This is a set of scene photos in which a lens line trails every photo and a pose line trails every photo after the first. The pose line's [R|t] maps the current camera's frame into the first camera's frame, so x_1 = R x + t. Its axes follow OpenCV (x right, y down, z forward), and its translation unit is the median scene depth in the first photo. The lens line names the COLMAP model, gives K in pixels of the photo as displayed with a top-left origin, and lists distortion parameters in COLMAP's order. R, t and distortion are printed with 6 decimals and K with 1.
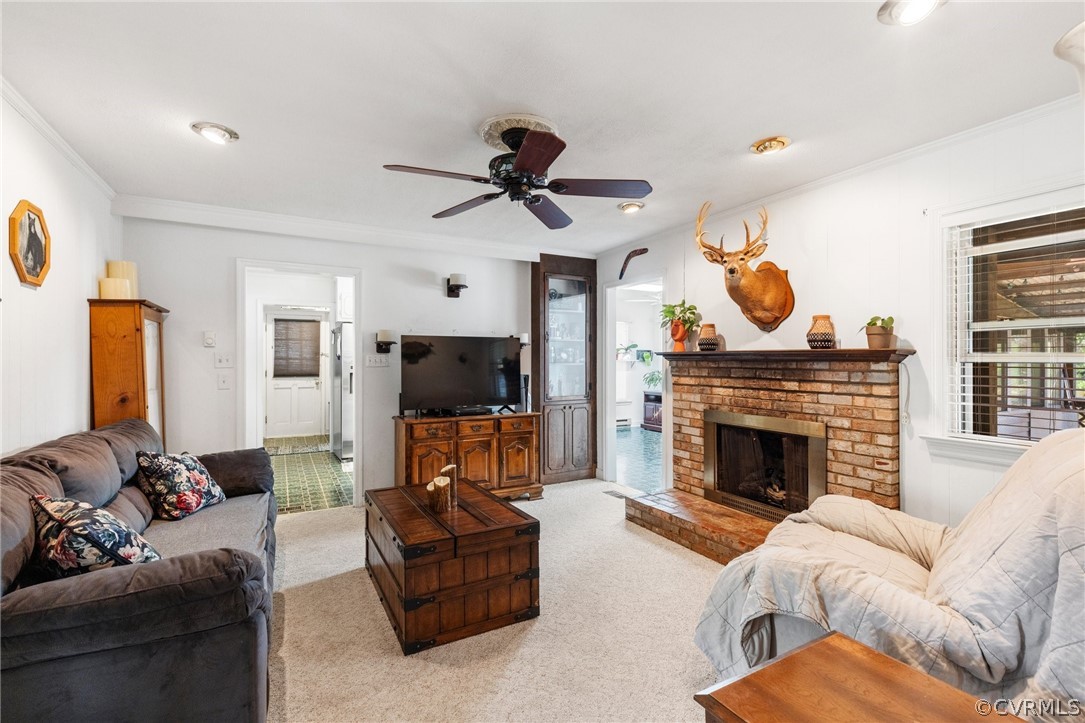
lens RADIAL K [[491.4, 0, 544.2], [0, 491.4, 362.6], [0, 0, 1]] dist [0.007046, -0.001567]
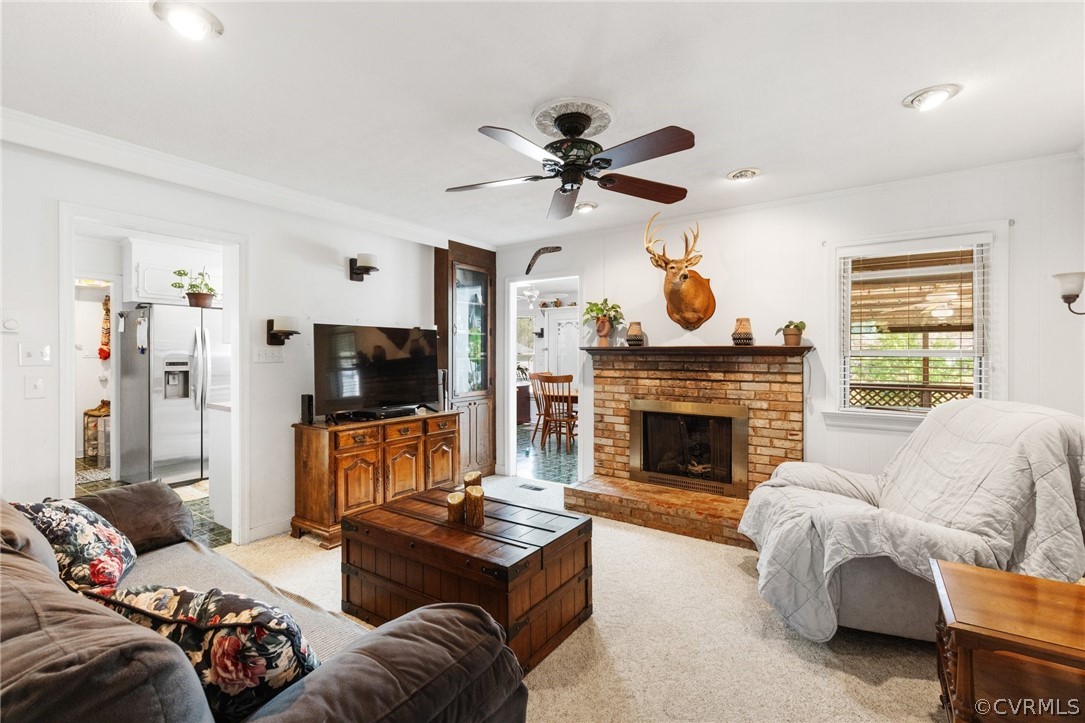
lens RADIAL K [[491.4, 0, 544.7], [0, 491.4, 358.9], [0, 0, 1]] dist [0.007046, -0.001567]
pose [[0.890178, -0.003188, 0.455603, -0.394539], [0.001125, 0.999988, 0.004800, -0.000877], [-0.455612, -0.003761, 0.890170, 0.121768]]
